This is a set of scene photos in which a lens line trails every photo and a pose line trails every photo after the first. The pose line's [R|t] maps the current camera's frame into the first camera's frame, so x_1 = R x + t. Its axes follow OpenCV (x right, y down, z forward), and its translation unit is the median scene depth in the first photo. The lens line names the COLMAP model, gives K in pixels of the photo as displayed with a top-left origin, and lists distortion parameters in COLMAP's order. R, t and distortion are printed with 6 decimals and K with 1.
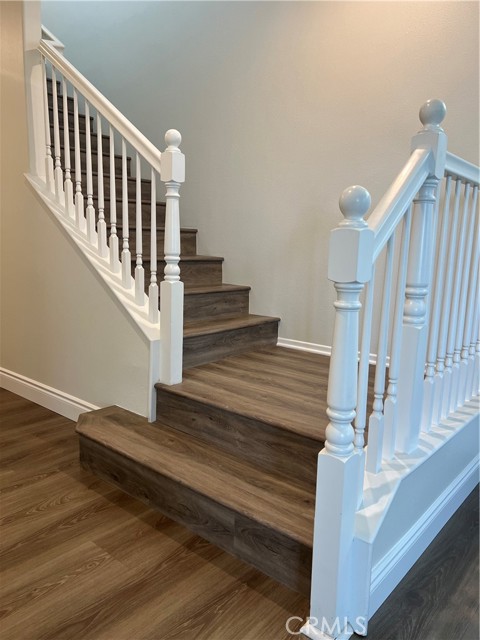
lens RADIAL K [[479.4, 0, 238.8], [0, 479.4, 323.2], [0, 0, 1]] dist [0.057091, -0.053677]
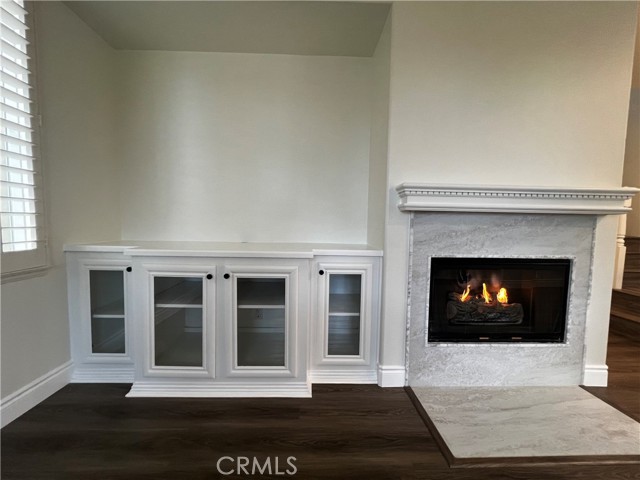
lens RADIAL K [[280.7, 0, 319.7], [0, 280.7, 242.1], [0, 0, 1]] dist [0.000125, 0.000598]
pose [[0.671430, 0.038309, -0.740077, -0.180370], [-0.115559, 0.991859, -0.053498, 0.224352], [0.732003, 0.121443, 0.670390, -1.651650]]
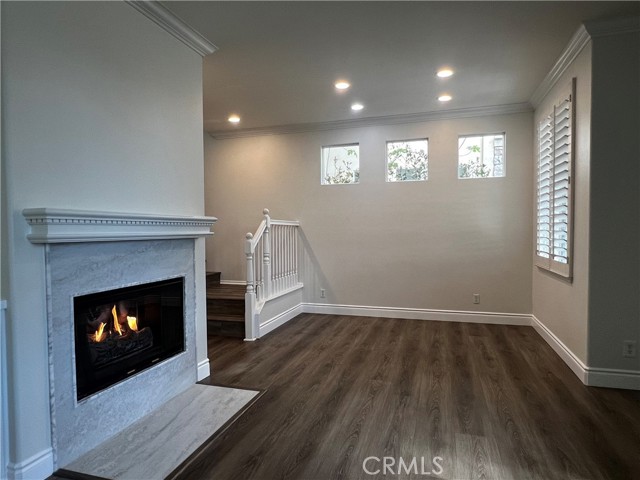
lens RADIAL K [[389.7, 0, 318.8], [0, 389.7, 240.6], [0, 0, 1]] dist [-0.009745, 0.002322]
pose [[0.919890, -0.044049, 0.389696, -0.473341], [0.092913, 0.989861, -0.107435, 0.200067], [-0.381012, 0.135036, 0.914655, -2.088944]]
